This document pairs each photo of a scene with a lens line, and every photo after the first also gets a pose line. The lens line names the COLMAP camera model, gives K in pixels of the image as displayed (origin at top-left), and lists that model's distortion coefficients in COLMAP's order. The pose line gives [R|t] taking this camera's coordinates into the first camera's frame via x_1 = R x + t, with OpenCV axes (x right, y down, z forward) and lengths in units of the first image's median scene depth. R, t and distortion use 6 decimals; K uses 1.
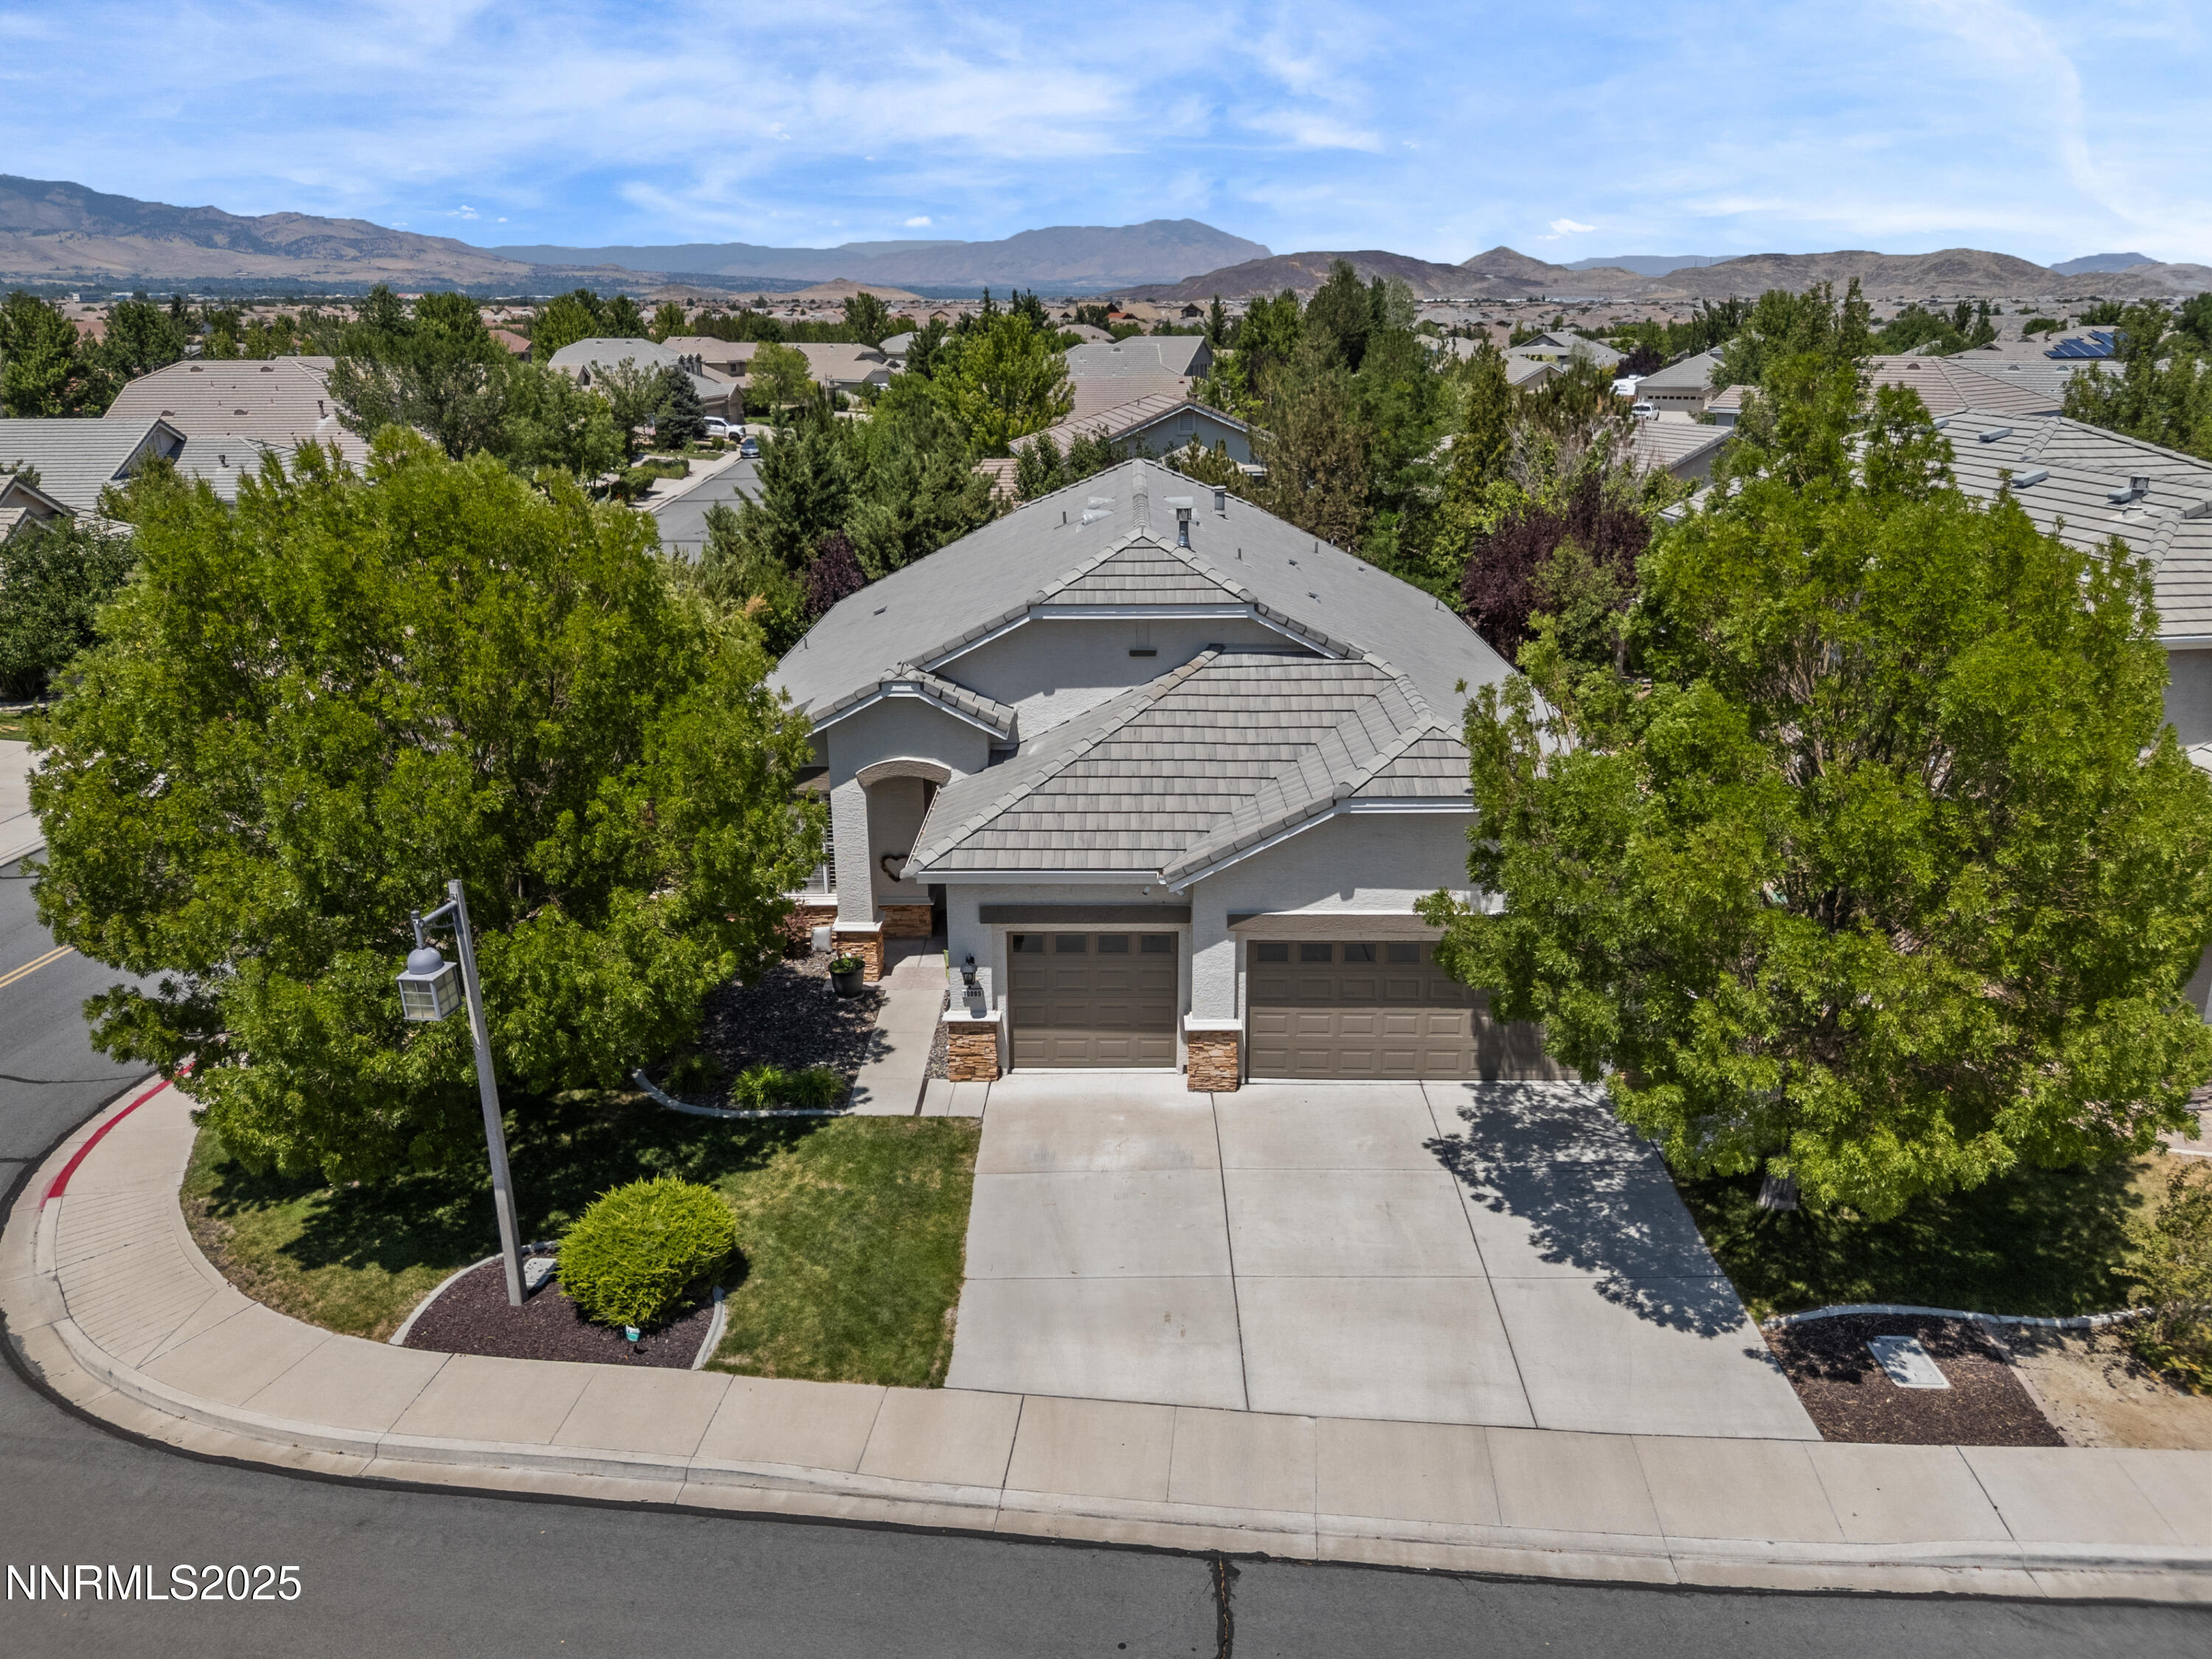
lens RADIAL K [[1634.6, 0, 1106.0], [0, 1634.6, 829.5], [0, 0, 1]] dist [0.059725, -0.055846]
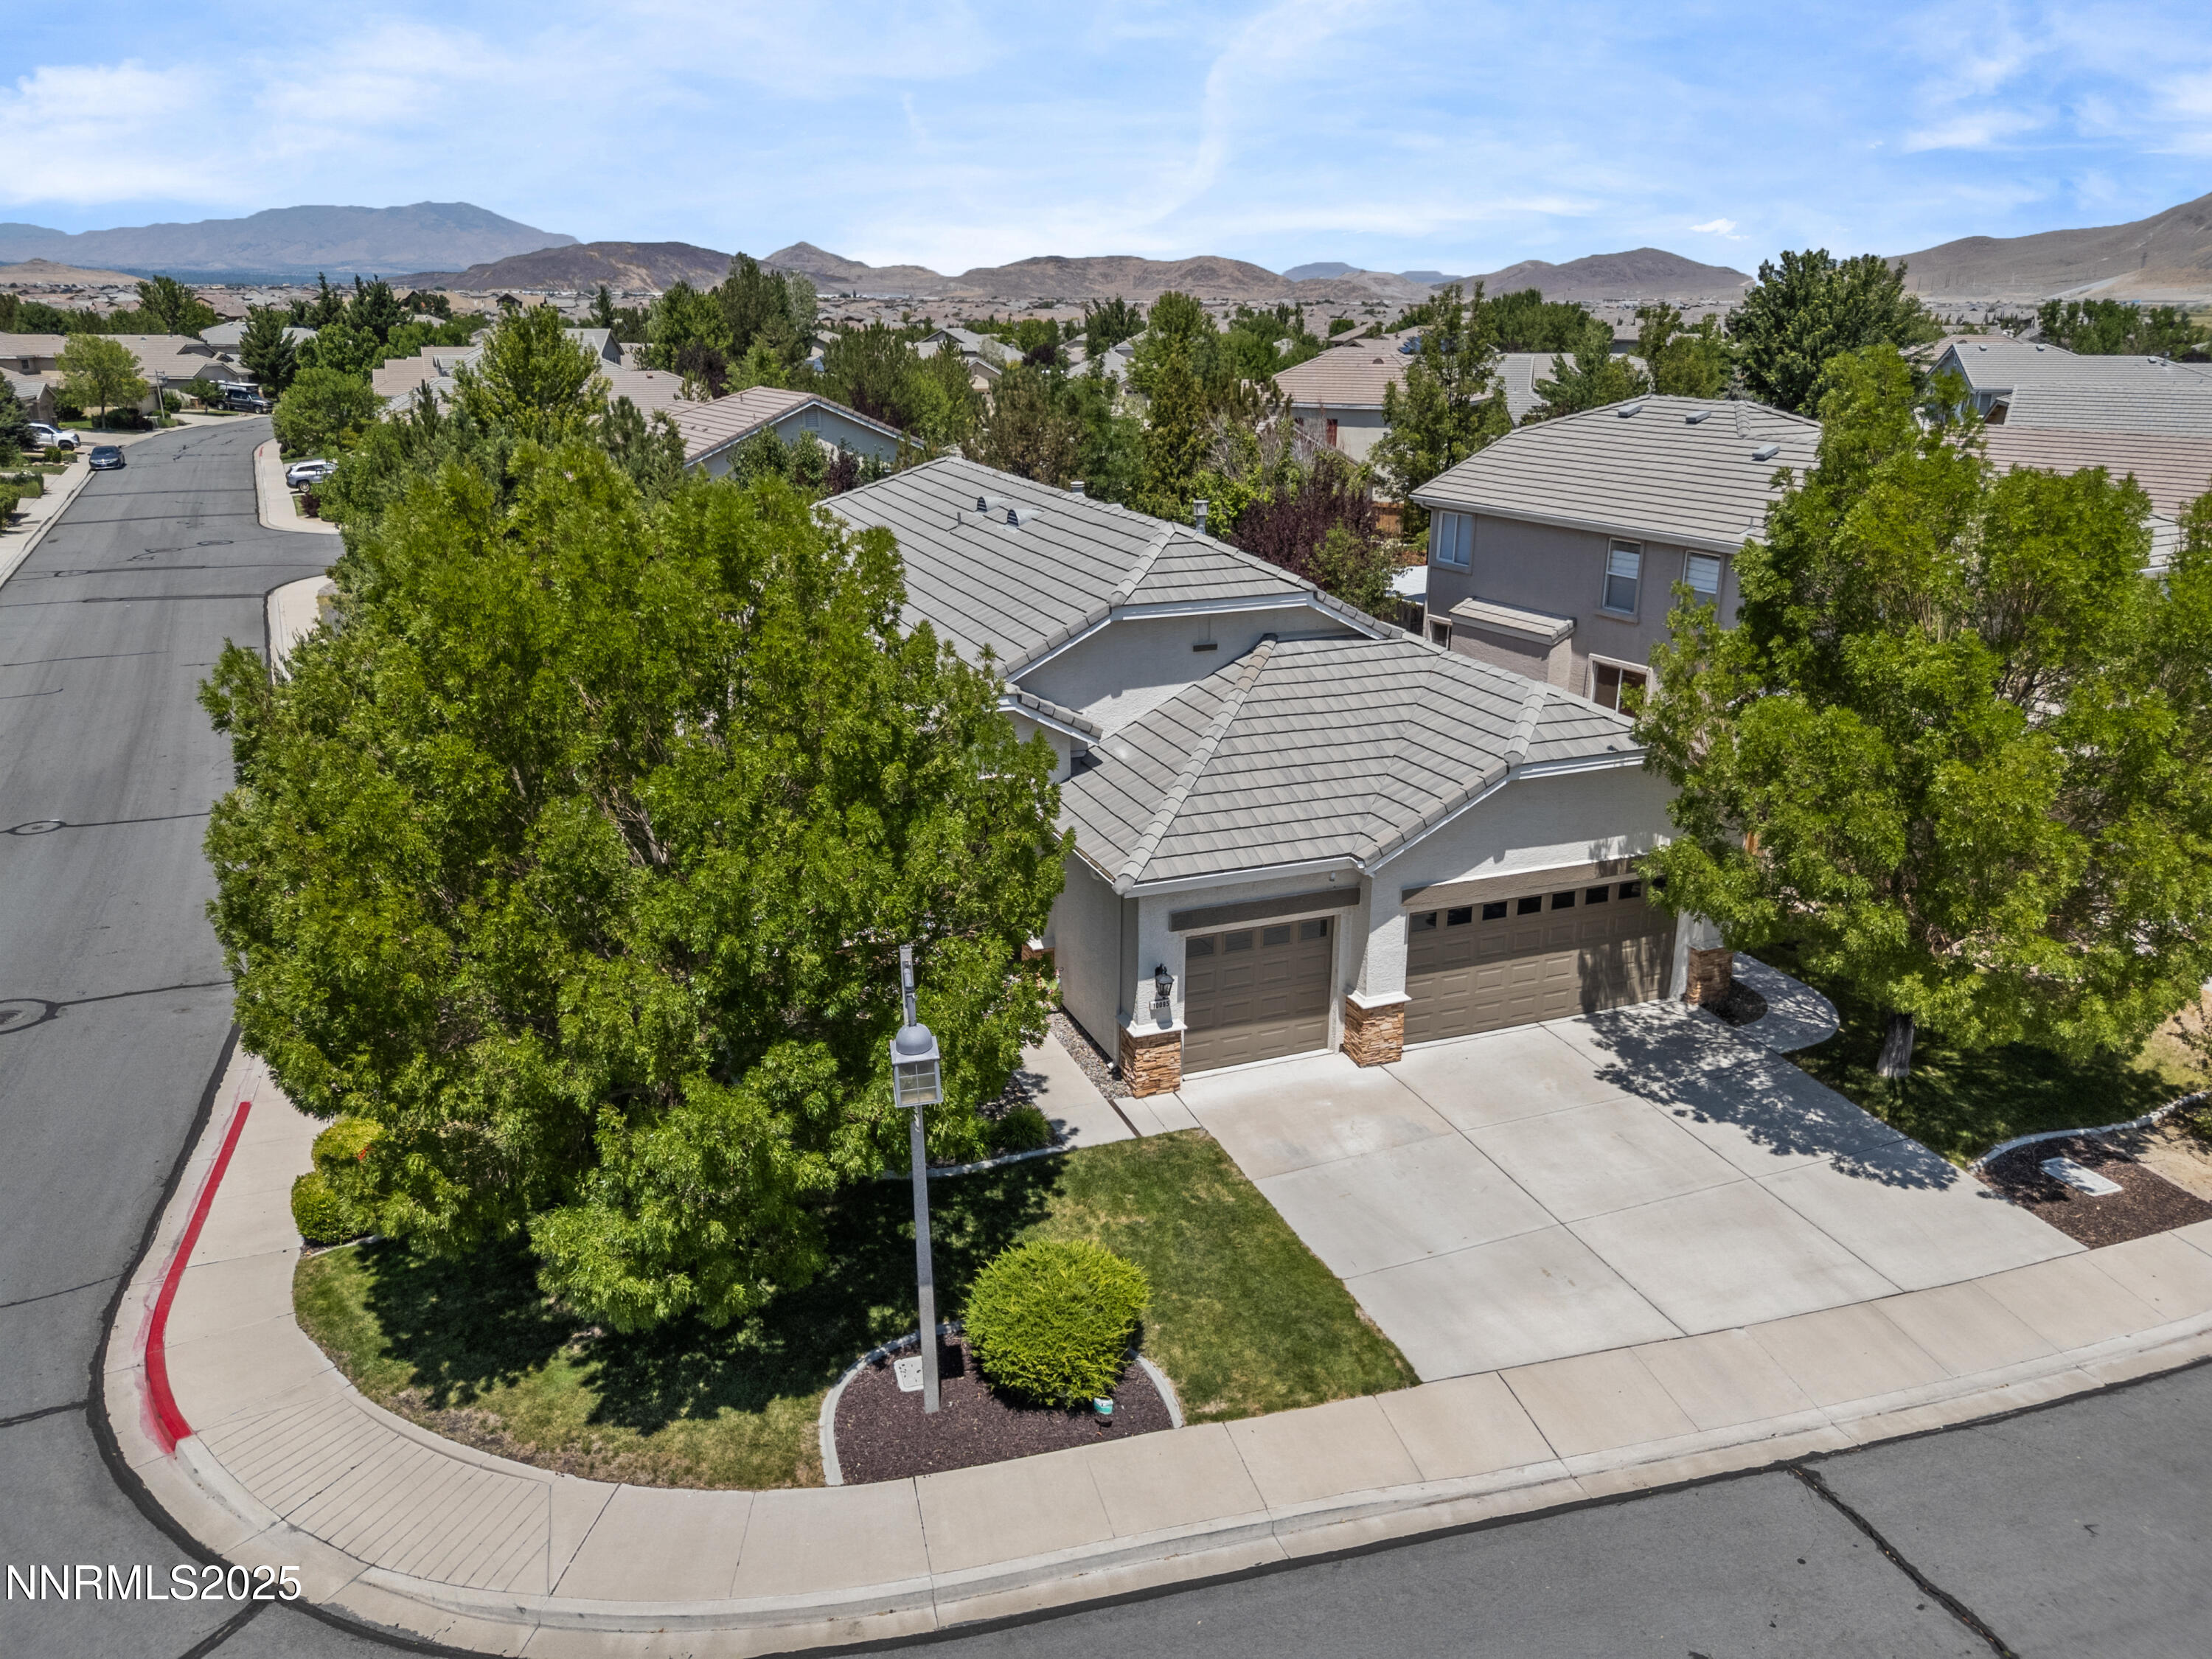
lens RADIAL K [[1634.6, 0, 1106.0], [0, 1634.6, 829.5], [0, 0, 1]] dist [0.059725, -0.055846]
pose [[0.921768, -0.112182, 0.371159, -0.486913], [0.111083, 0.993511, 0.024414, -0.032822], [-0.371489, 0.018725, 0.928248, 0.107842]]
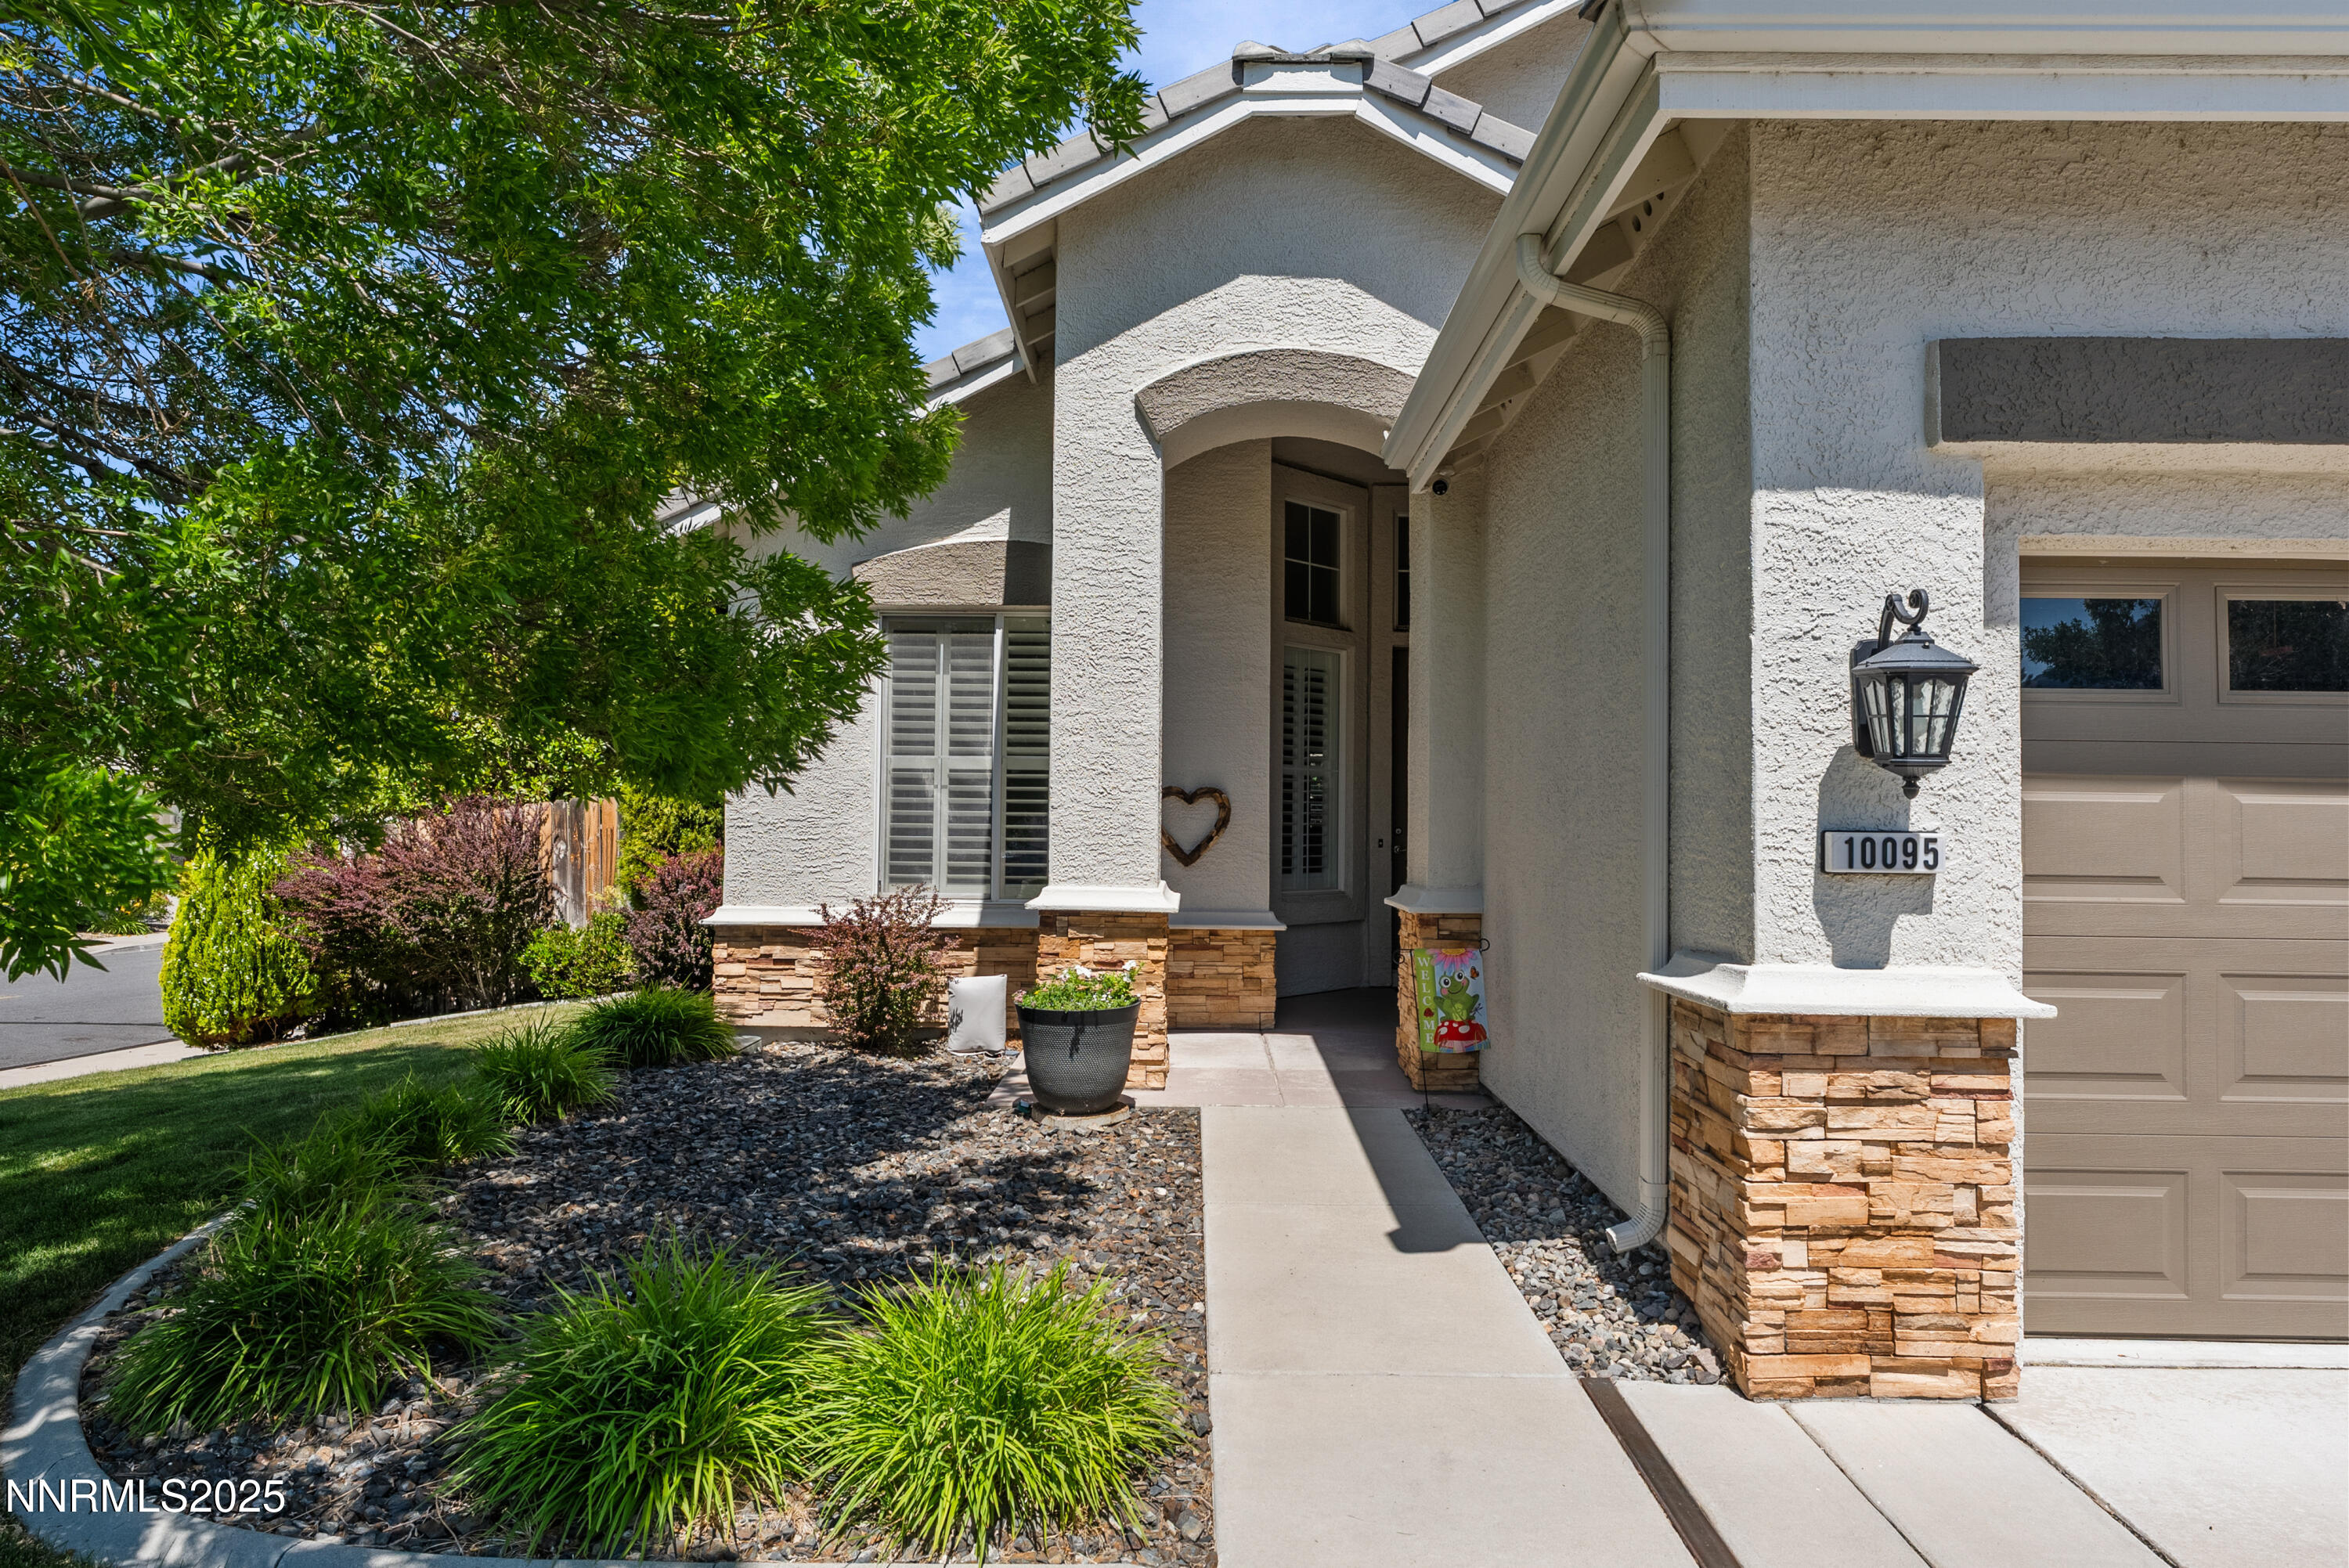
lens RADIAL K [[1371.0, 0, 1174.5], [0, 1371.0, 784.0], [0, 0, 1]] dist [0.001388, 0.000513]
pose [[0.999902, 0.013792, 0.002440, -0.169088], [-0.012180, 0.942226, -0.334756, 0.151997], [-0.006916, 0.334694, 0.942302, 0.899266]]
